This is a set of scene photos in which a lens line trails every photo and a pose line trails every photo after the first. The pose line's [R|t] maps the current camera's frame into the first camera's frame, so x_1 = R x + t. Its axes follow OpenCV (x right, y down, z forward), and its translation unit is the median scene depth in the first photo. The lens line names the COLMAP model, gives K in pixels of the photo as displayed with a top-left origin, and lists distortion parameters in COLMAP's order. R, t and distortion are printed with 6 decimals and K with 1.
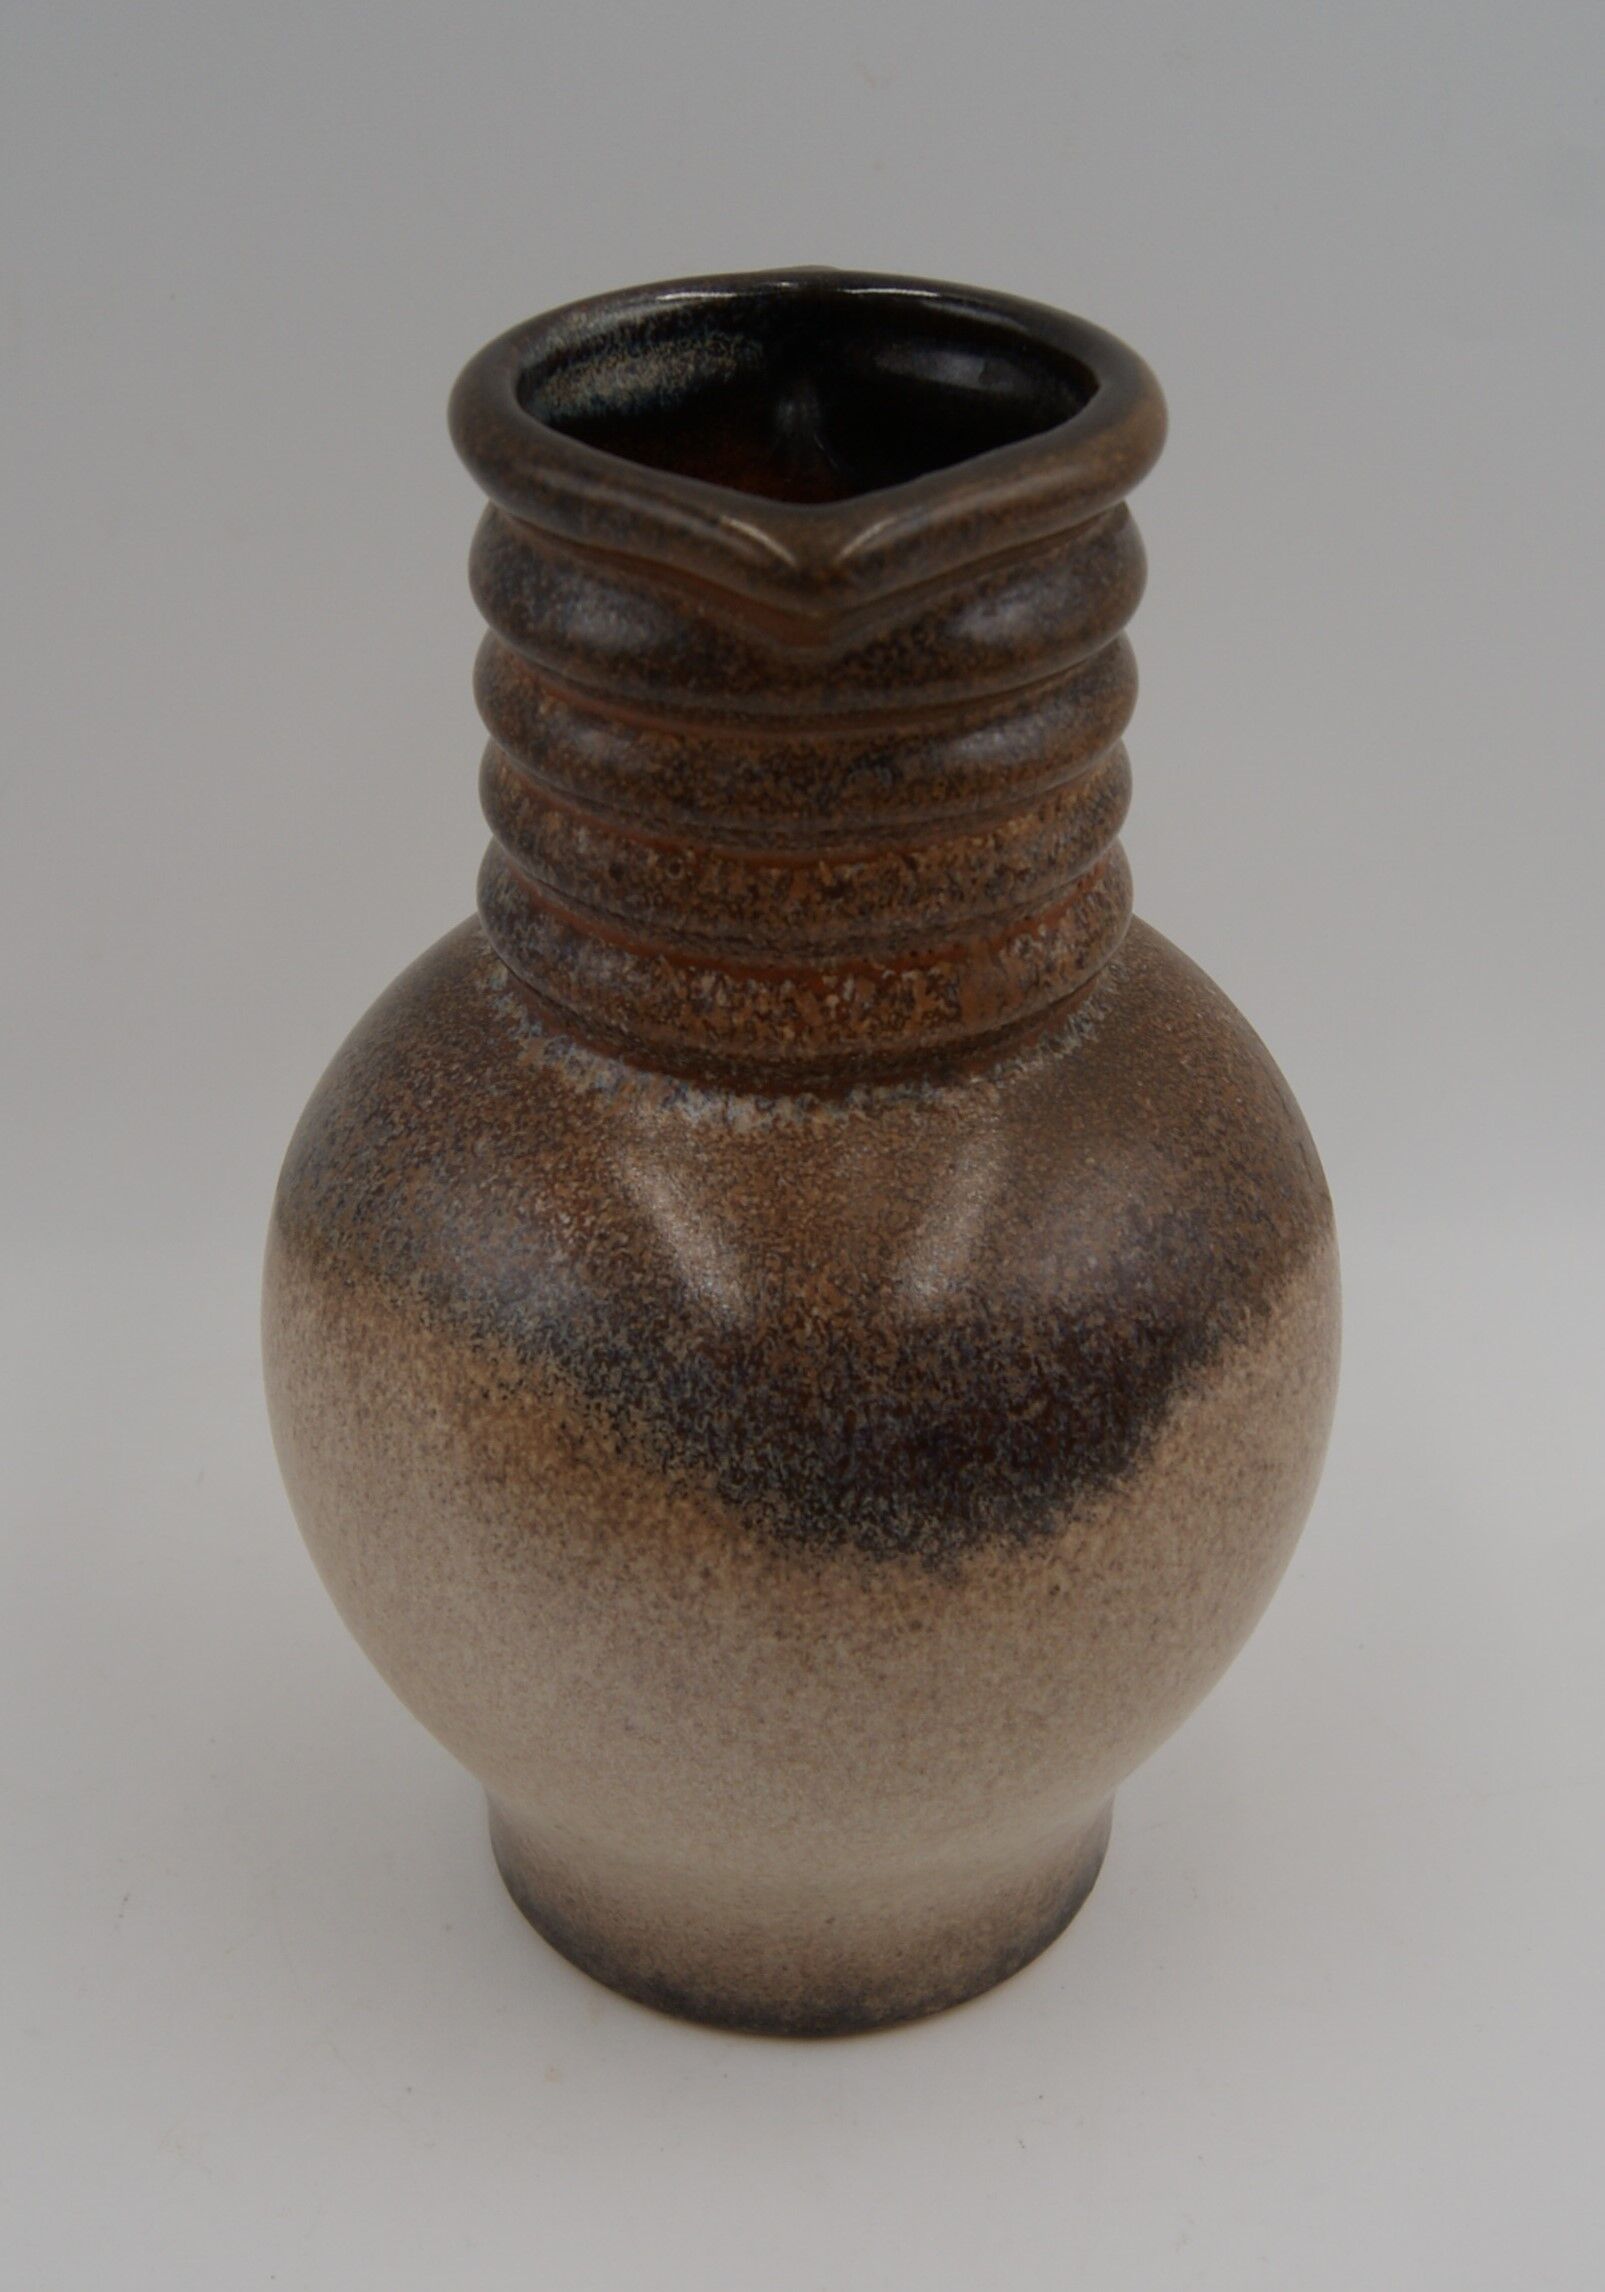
lens RADIAL K [[3086.1, 0, 863.9], [0, 3086.1, 1153.6], [0, 0, 1]] dist [-0.123114, 0.000000]
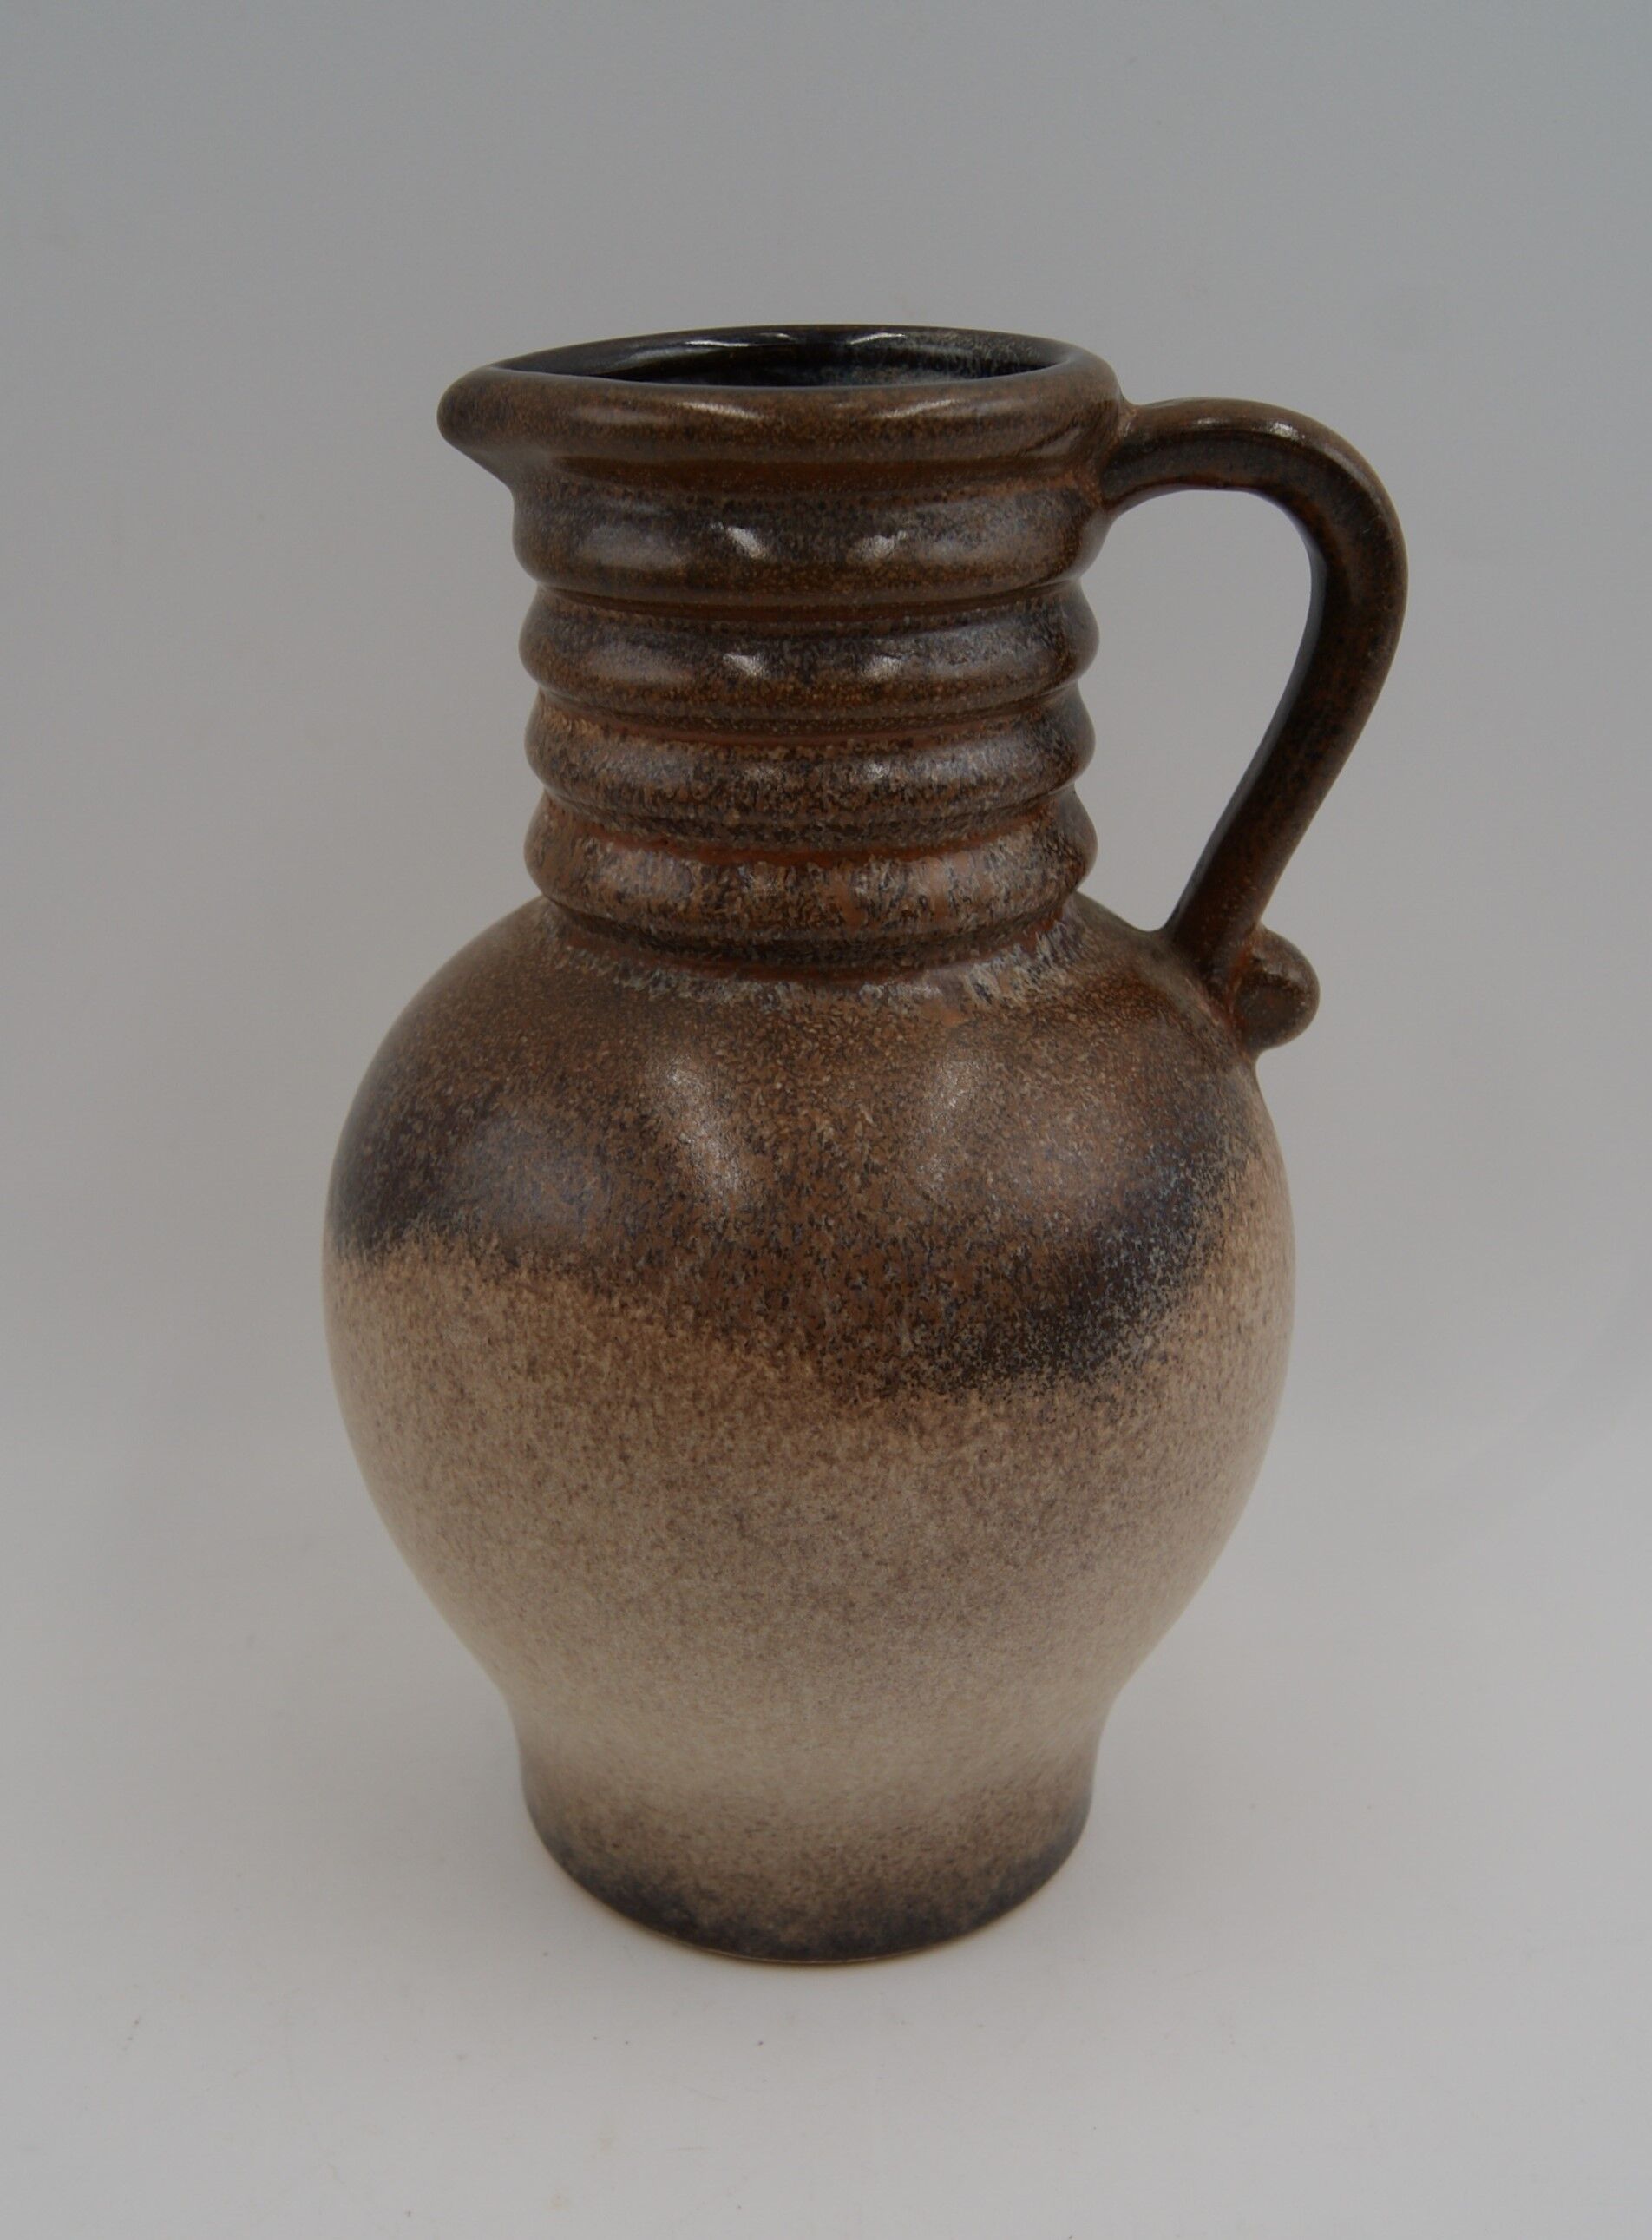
lens RADIAL K [[2697.3, 0, 737.8], [0, 2697.3, 1183.8], [0, 0, 1]] dist [-0.102008, 0.000000]
pose [[-0.056575, 0.388099, -0.919879, 1.003310], [-0.529663, 0.769345, 0.357164, -0.352837], [0.846320, 0.507432, 0.162036, 0.946454]]
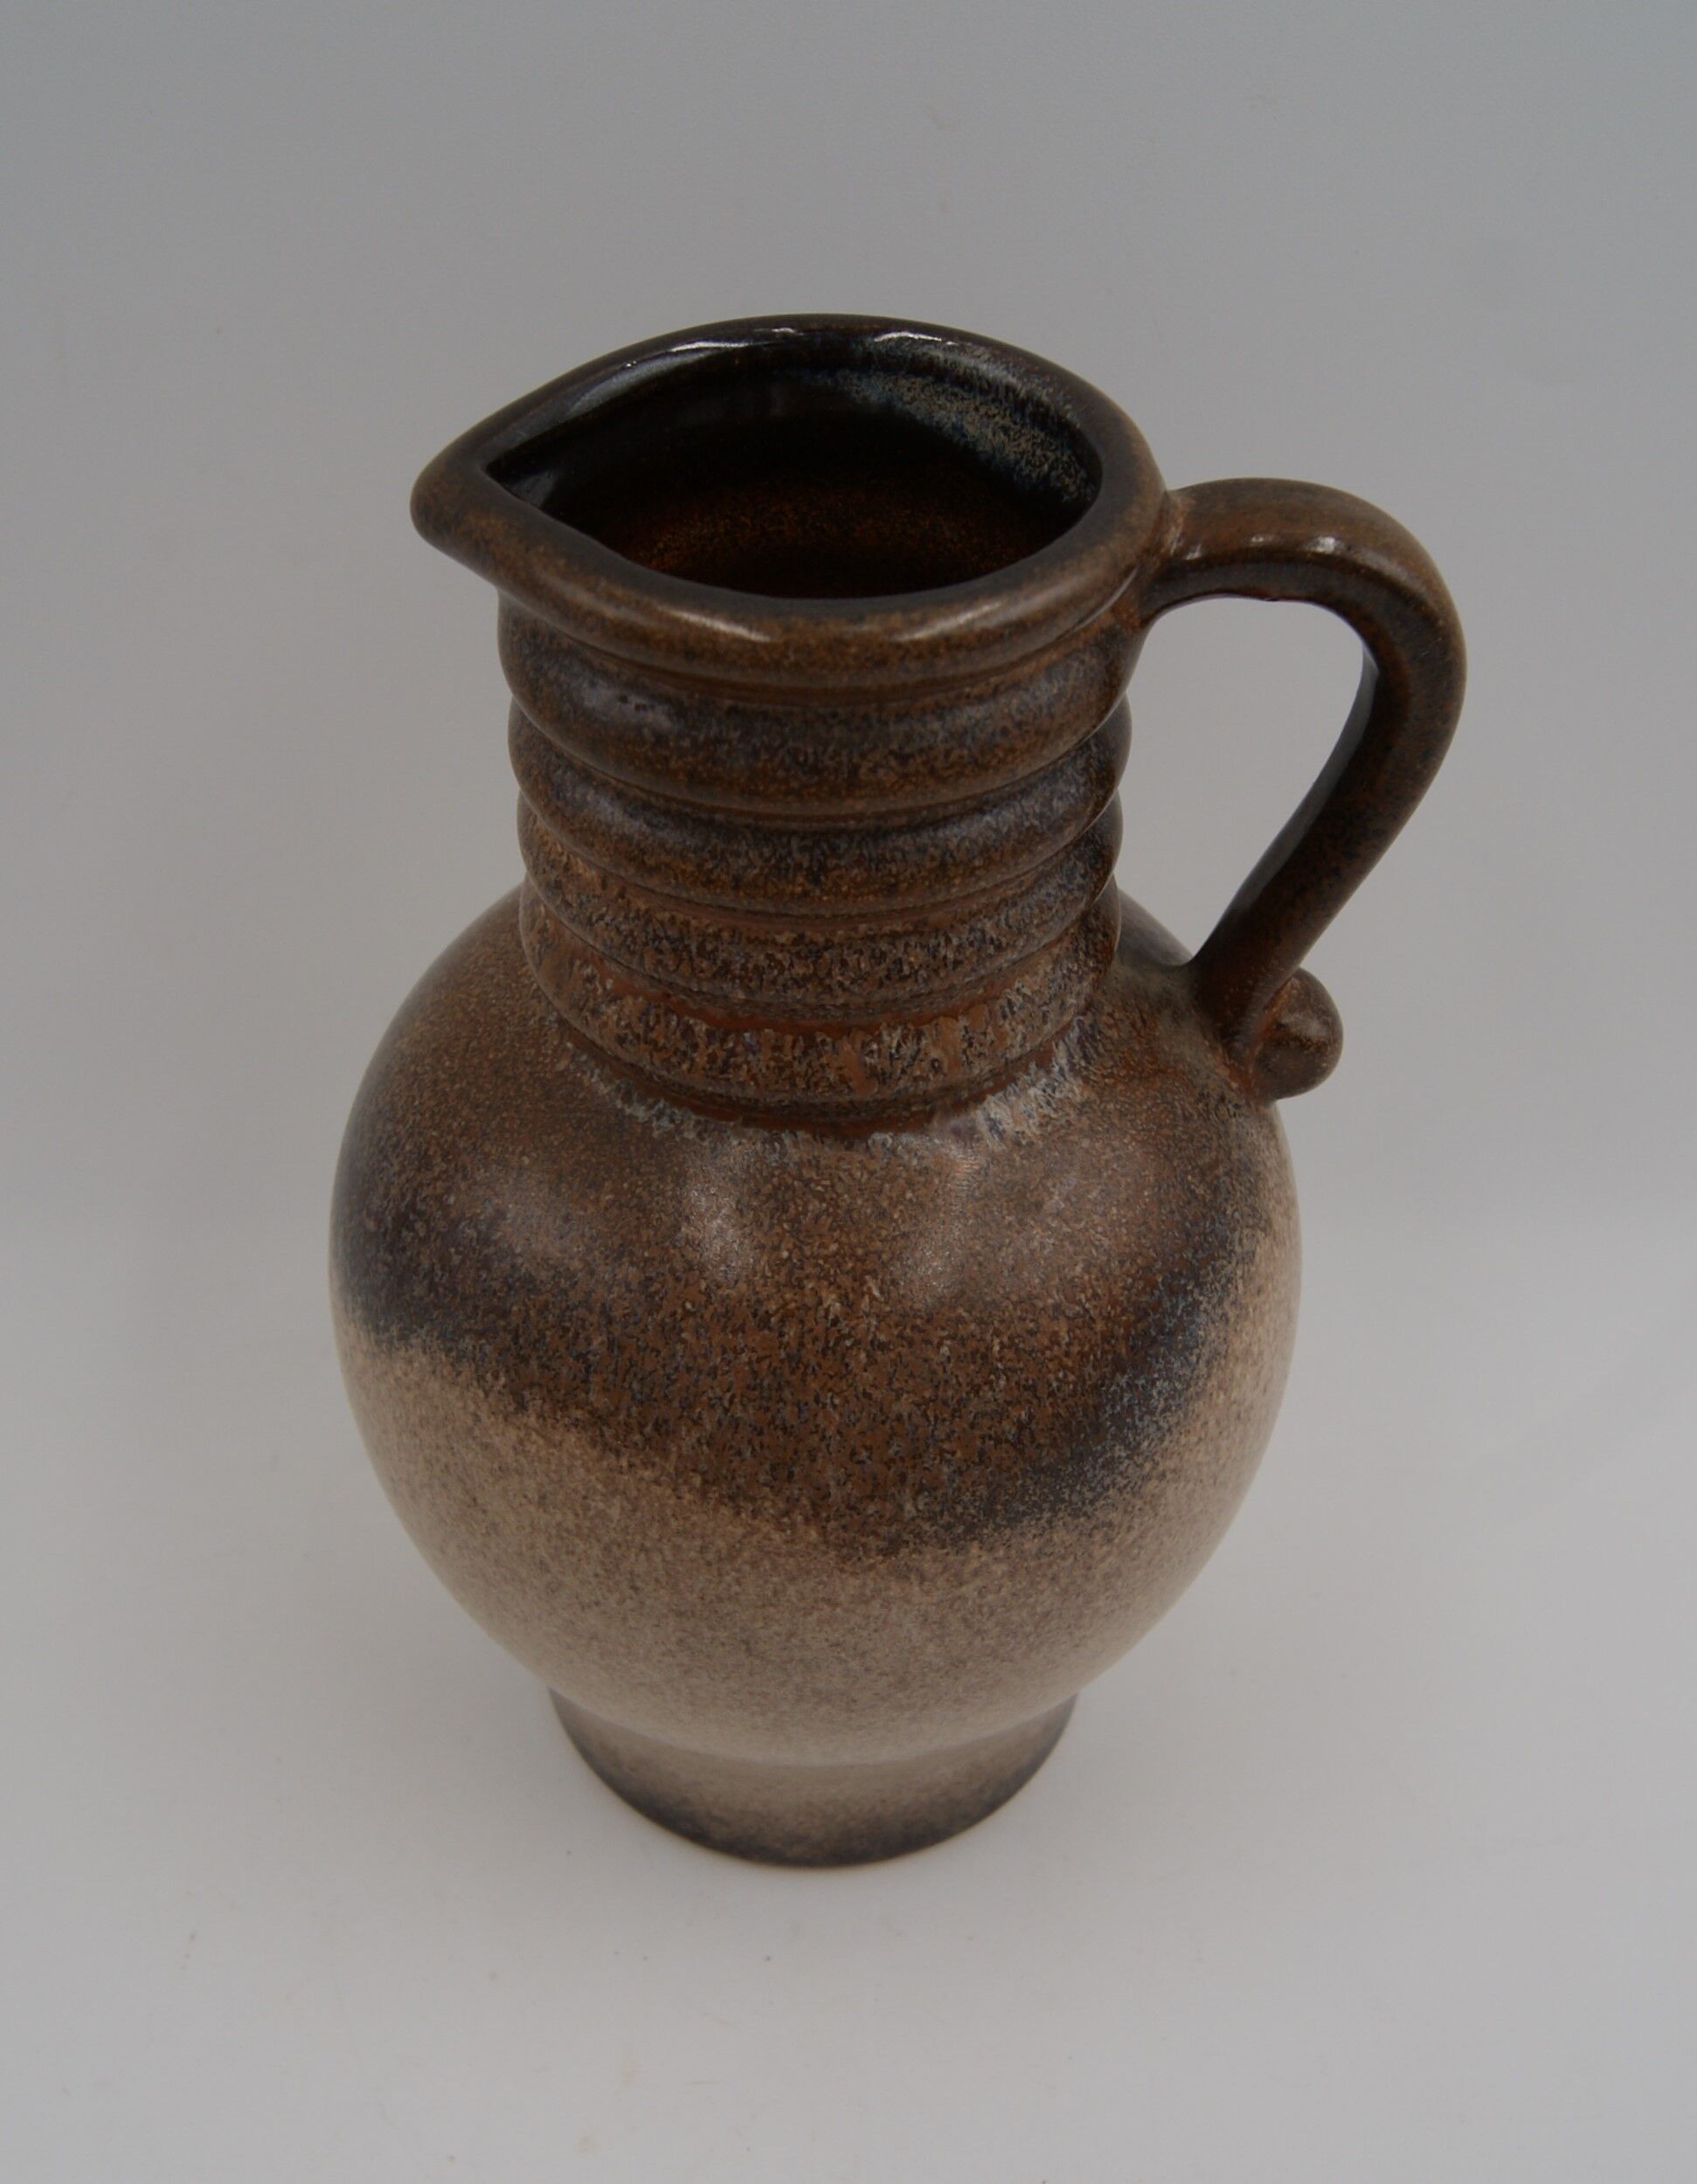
lens RADIAL K [[2725.4, 0, 817.0], [0, 2725.4, 1150.2], [0, 0, 1]] dist [-0.096950, 0.000000]
pose [[-0.039192, 0.659362, -0.750804, 0.804066], [-0.542441, 0.616989, 0.570160, -0.615728], [0.839179, 0.429613, 0.333484, 0.773220]]
